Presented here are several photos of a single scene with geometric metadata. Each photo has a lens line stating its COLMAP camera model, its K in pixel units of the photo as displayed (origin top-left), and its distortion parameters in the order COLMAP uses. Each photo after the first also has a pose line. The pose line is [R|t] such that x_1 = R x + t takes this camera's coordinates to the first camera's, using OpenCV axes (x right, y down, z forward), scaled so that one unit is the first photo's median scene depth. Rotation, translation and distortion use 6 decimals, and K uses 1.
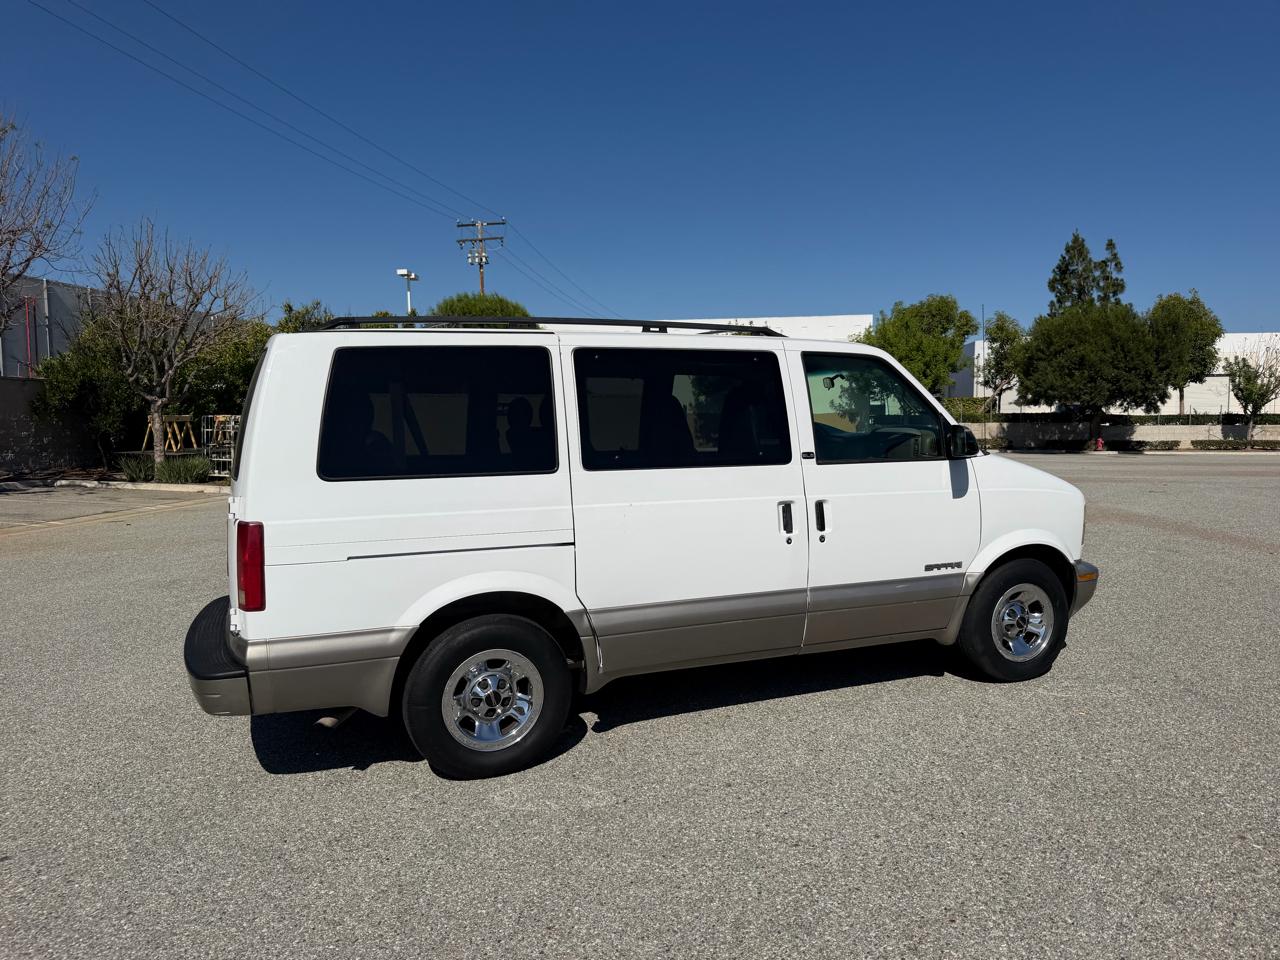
lens RADIAL K [[895.4, 0, 649.2], [0, 895.4, 481.5], [0, 0, 1]] dist [0.087315, -0.153490]
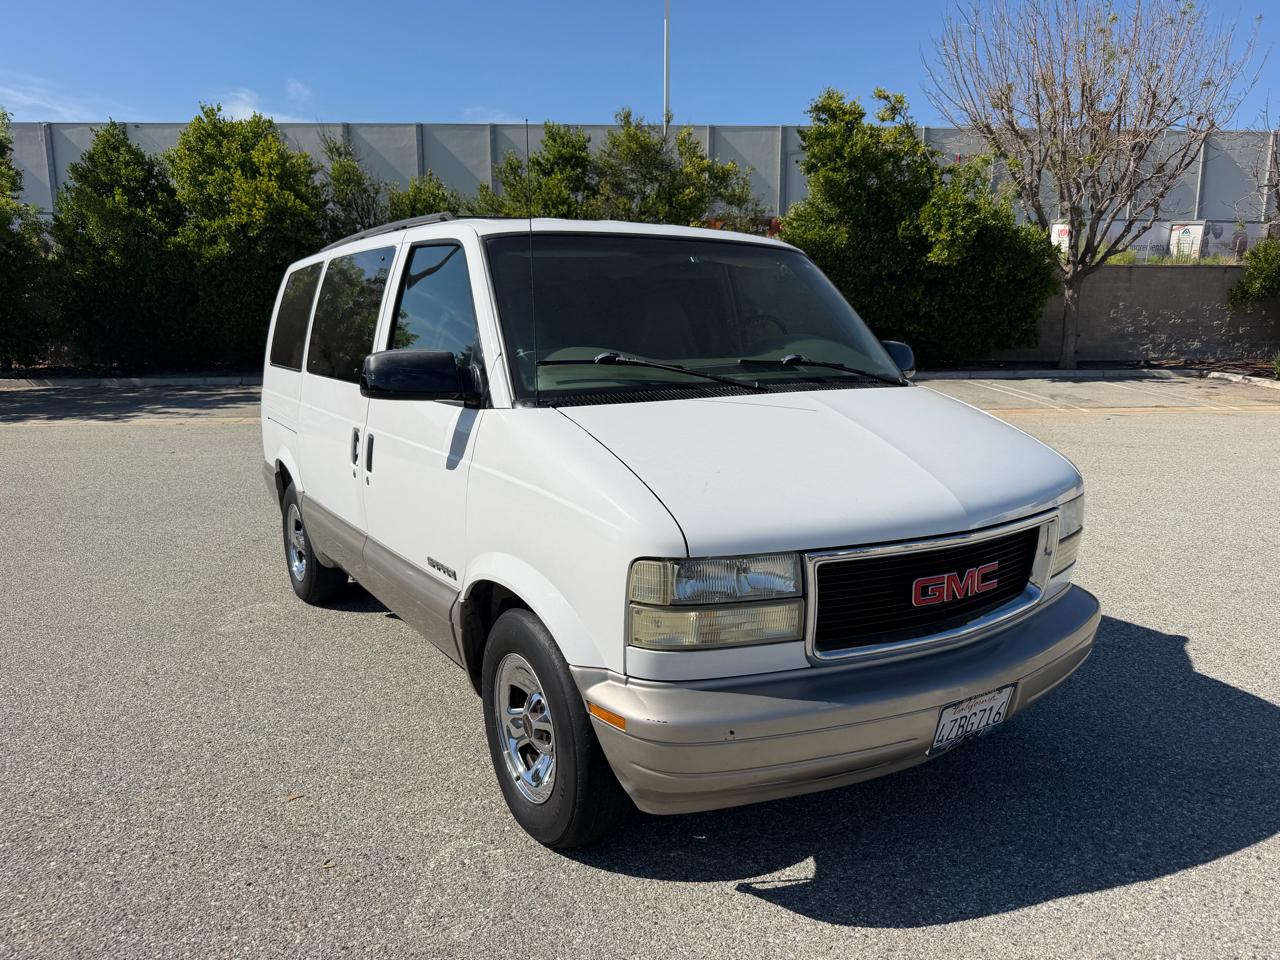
lens RADIAL K [[913.7, 0, 632.6], [0, 913.7, 466.7], [0, 0, 1]] dist [0.036116, -0.051914]
pose [[0.175827, 0.169550, -0.969710, 1.038570], [-0.064991, 0.984907, 0.160422, -0.097909], [0.982273, 0.034815, 0.184193, 1.076012]]
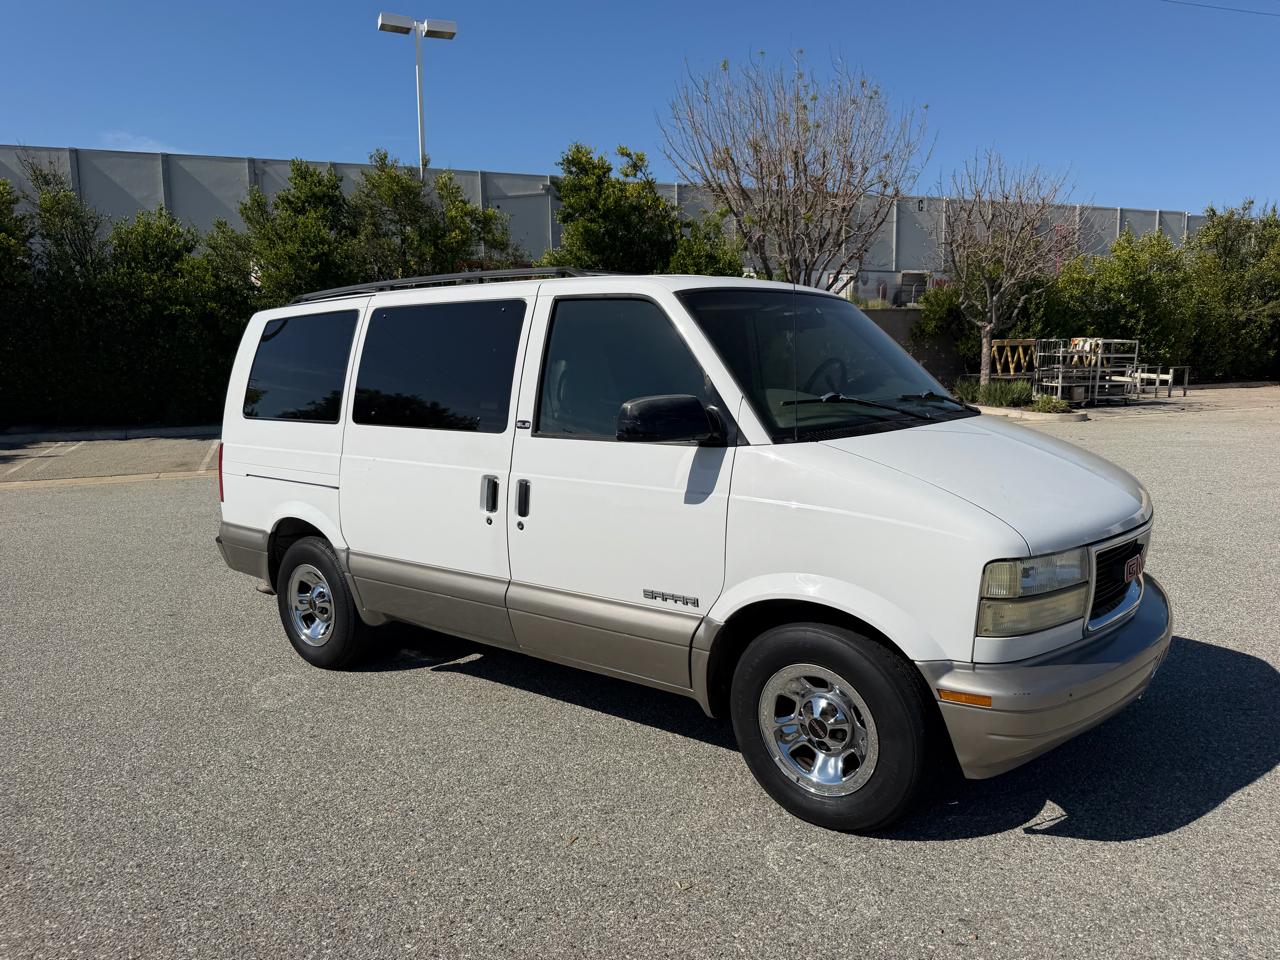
lens RADIAL K [[901.6, 0, 644.1], [0, 901.6, 466.9], [0, 0, 1]] dist [0.056152, -0.095587]
pose [[0.492653, 0.110859, -0.863136, 0.957949], [-0.045816, 0.993781, 0.101489, -0.079908], [0.869019, -0.010453, 0.494668, 0.682913]]
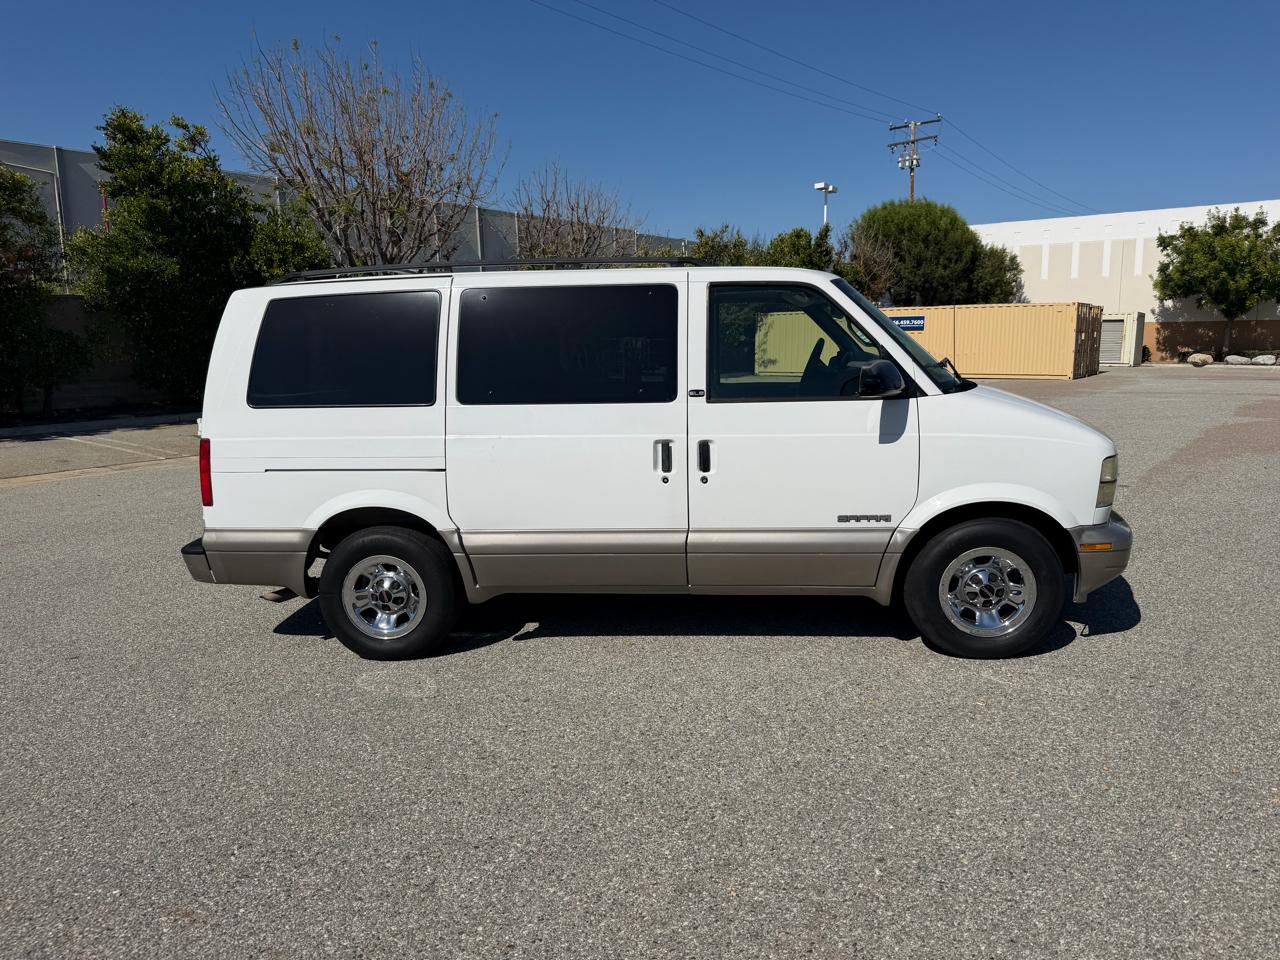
lens RADIAL K [[895.4, 0, 649.2], [0, 895.4, 481.5], [0, 0, 1]] dist [0.087315, -0.153490]
pose [[0.876988, 0.065167, -0.476073, 0.597867], [-0.019698, 0.994804, 0.099888, -0.029763], [0.480108, -0.078223, 0.873715, 0.125039]]
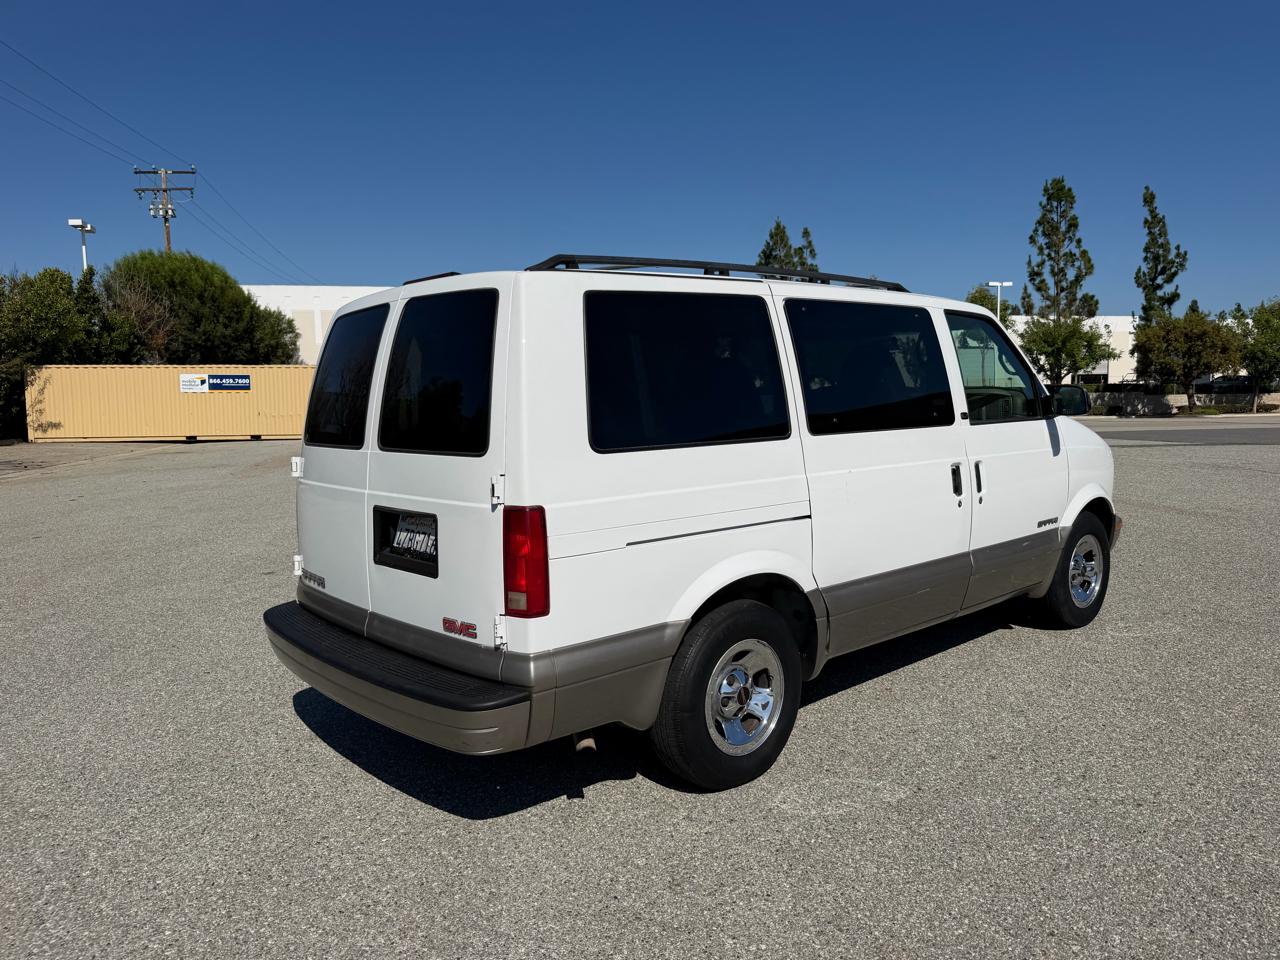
lens RADIAL K [[901.6, 0, 644.1], [0, 901.6, 466.9], [0, 0, 1]] dist [0.056152, -0.095587]
pose [[0.947144, -0.032129, 0.319195, -0.472232], [0.028391, 0.999463, 0.016358, 0.000138], [-0.319549, -0.006431, 0.947548, 0.169844]]
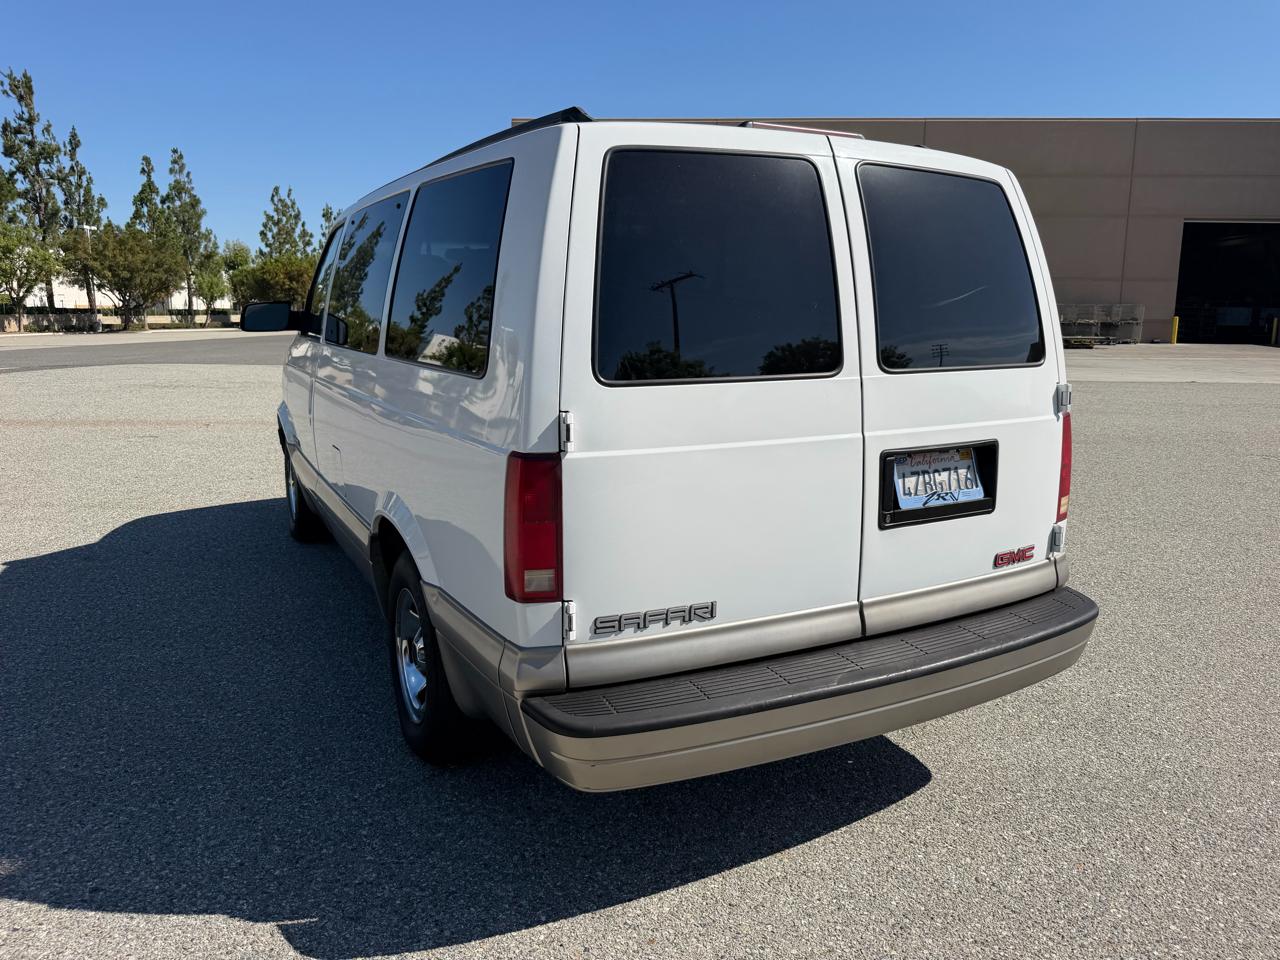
lens RADIAL K [[913.7, 0, 632.6], [0, 913.7, 466.7], [0, 0, 1]] dist [0.036116, -0.051914]
pose [[-0.083054, -0.159344, 0.983723, -0.973744], [0.056305, 0.984807, 0.164273, -0.050882], [-0.994953, 0.069032, -0.072820, 1.147024]]
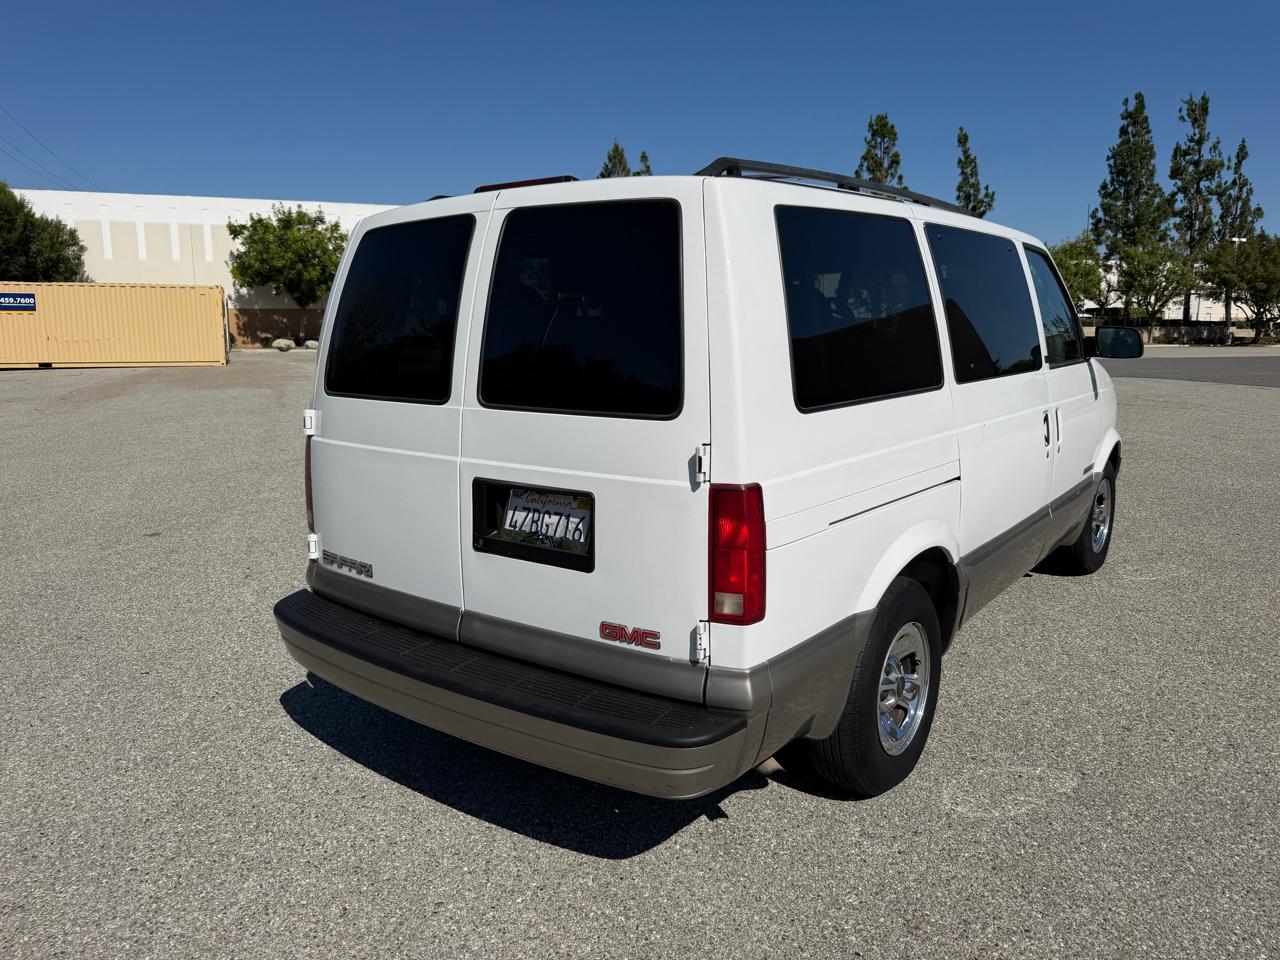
lens RADIAL K [[913.1, 0, 642.0], [0, 913.1, 446.6], [0, 0, 1]] dist [0.023489, -0.046172]
pose [[0.868197, -0.062719, 0.492239, -0.641790], [0.027414, 0.996528, 0.078622, -0.025435], [-0.495461, -0.054765, 0.866902, 0.388361]]
